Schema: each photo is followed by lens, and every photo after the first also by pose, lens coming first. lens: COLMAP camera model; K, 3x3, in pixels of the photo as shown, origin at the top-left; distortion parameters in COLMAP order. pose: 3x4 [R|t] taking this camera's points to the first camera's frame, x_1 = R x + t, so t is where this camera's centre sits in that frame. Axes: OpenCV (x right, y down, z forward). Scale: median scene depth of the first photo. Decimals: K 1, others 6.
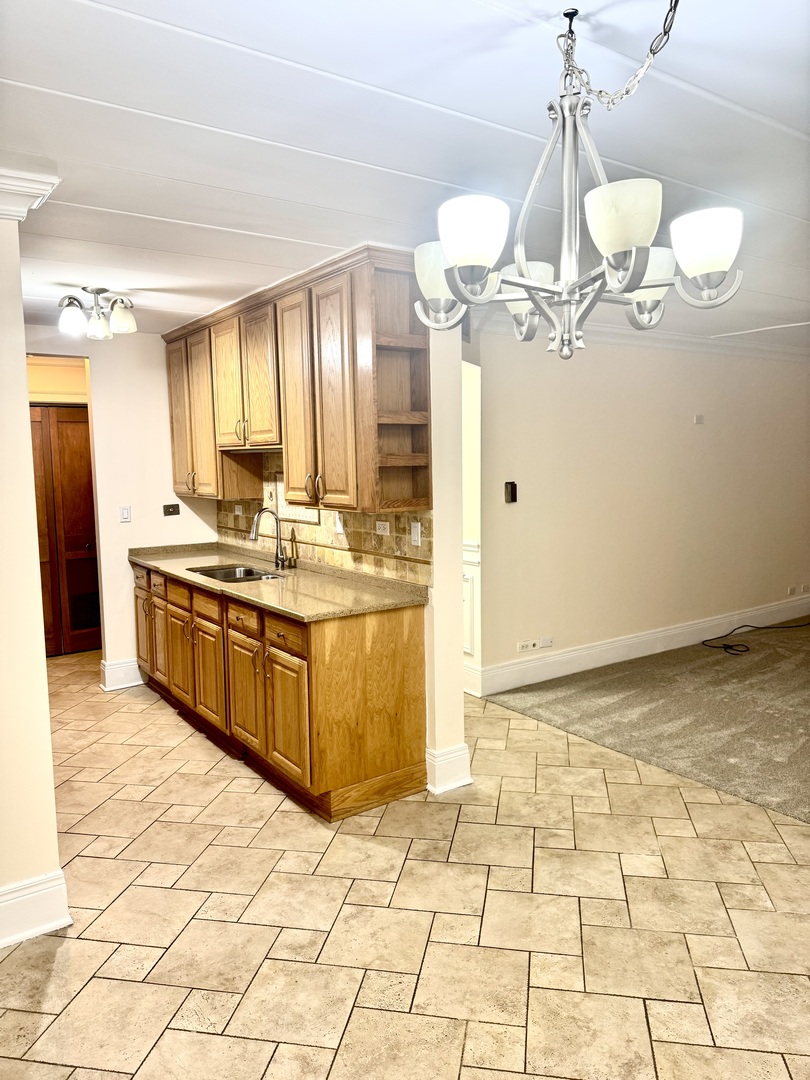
lens RADIAL K [[733.2, 0, 402.9], [0, 733.2, 540.5], [0, 0, 1]] dist [0.047021, -0.055244]
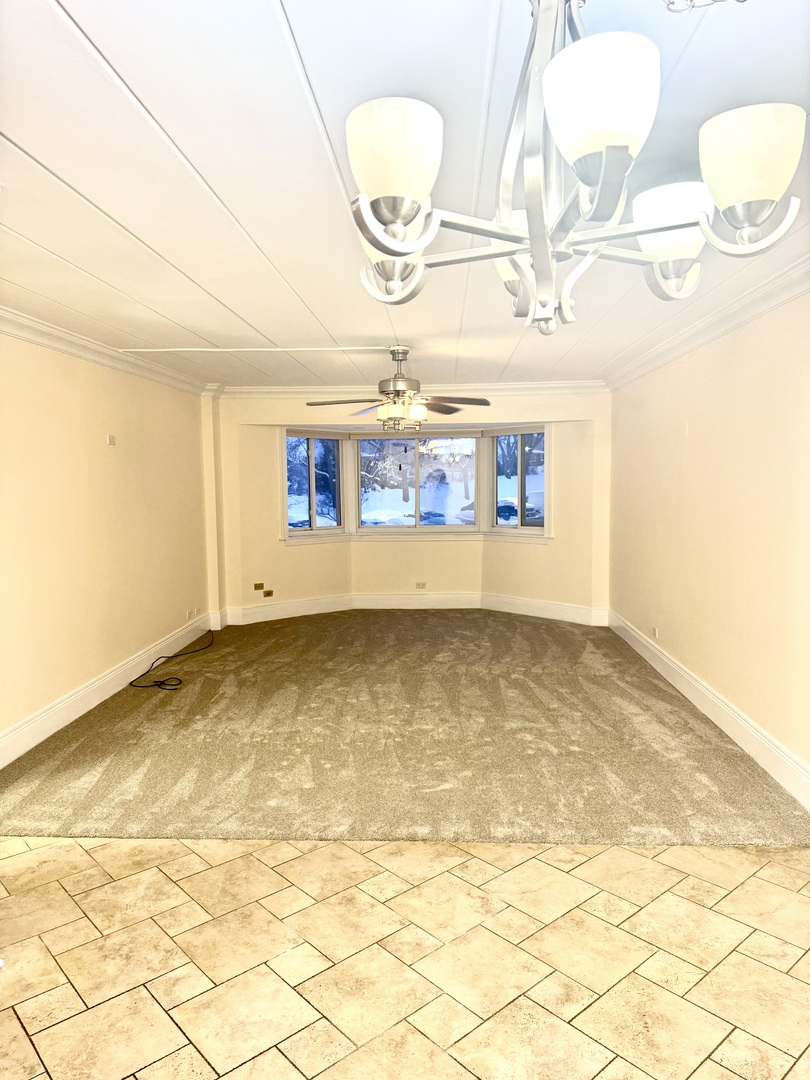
lens RADIAL K [[733.2, 0, 397.7], [0, 733.2, 536.1], [0, 0, 1]] dist [0.047021, -0.055244]
pose [[0.629167, -0.057343, 0.775152, -0.179889], [0.089926, 0.995948, 0.000687, -0.035621], [-0.772050, 0.069274, 0.631775, 0.242095]]
